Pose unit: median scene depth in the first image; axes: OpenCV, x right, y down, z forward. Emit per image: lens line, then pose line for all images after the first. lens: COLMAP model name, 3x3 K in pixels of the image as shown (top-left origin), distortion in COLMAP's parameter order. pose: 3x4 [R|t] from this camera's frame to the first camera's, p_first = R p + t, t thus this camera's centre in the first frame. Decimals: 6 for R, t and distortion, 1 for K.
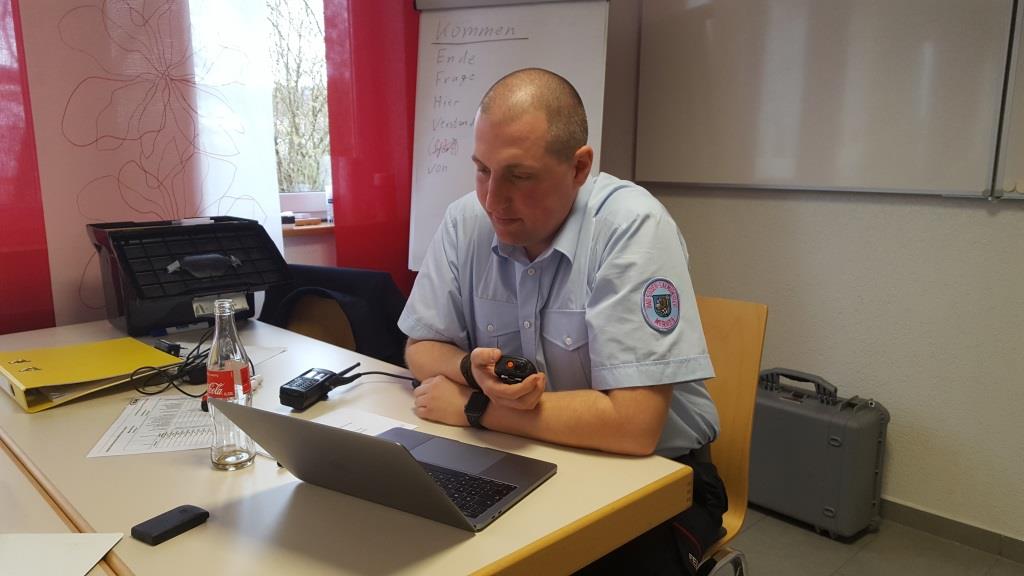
lens RADIAL K [[784.1, 0, 509.5], [0, 784.1, 311.9], [0, 0, 1]] dist [0.189929, -0.342494]
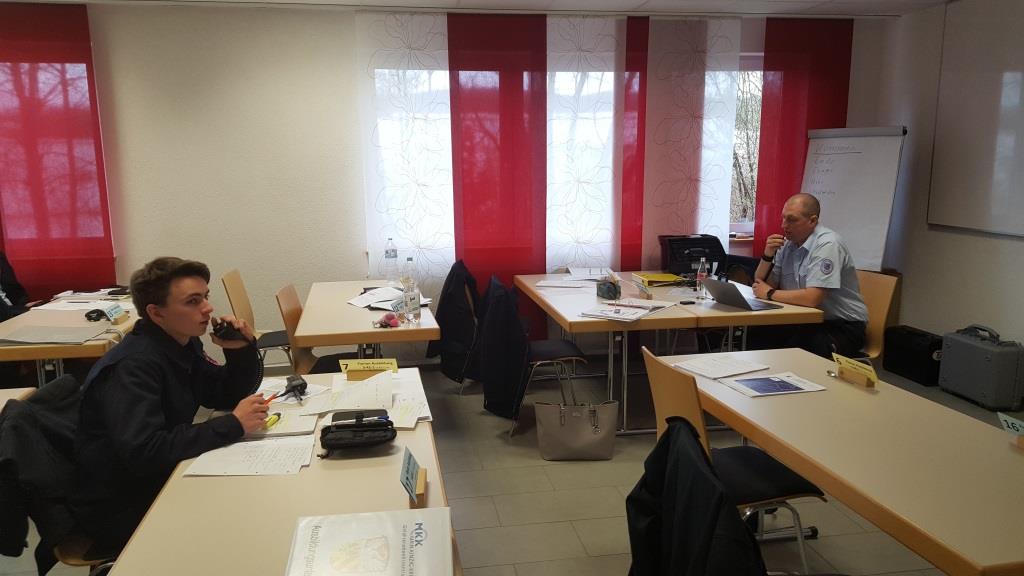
lens RADIAL K [[784.1, 0, 509.5], [0, 784.1, 311.9], [0, 0, 1]] dist [0.189929, -0.342494]
pose [[0.842637, 0.101188, -0.528889, 0.456279], [-0.108465, 0.993949, 0.017354, 0.142821], [0.527445, 0.042743, 0.848514, -1.390164]]
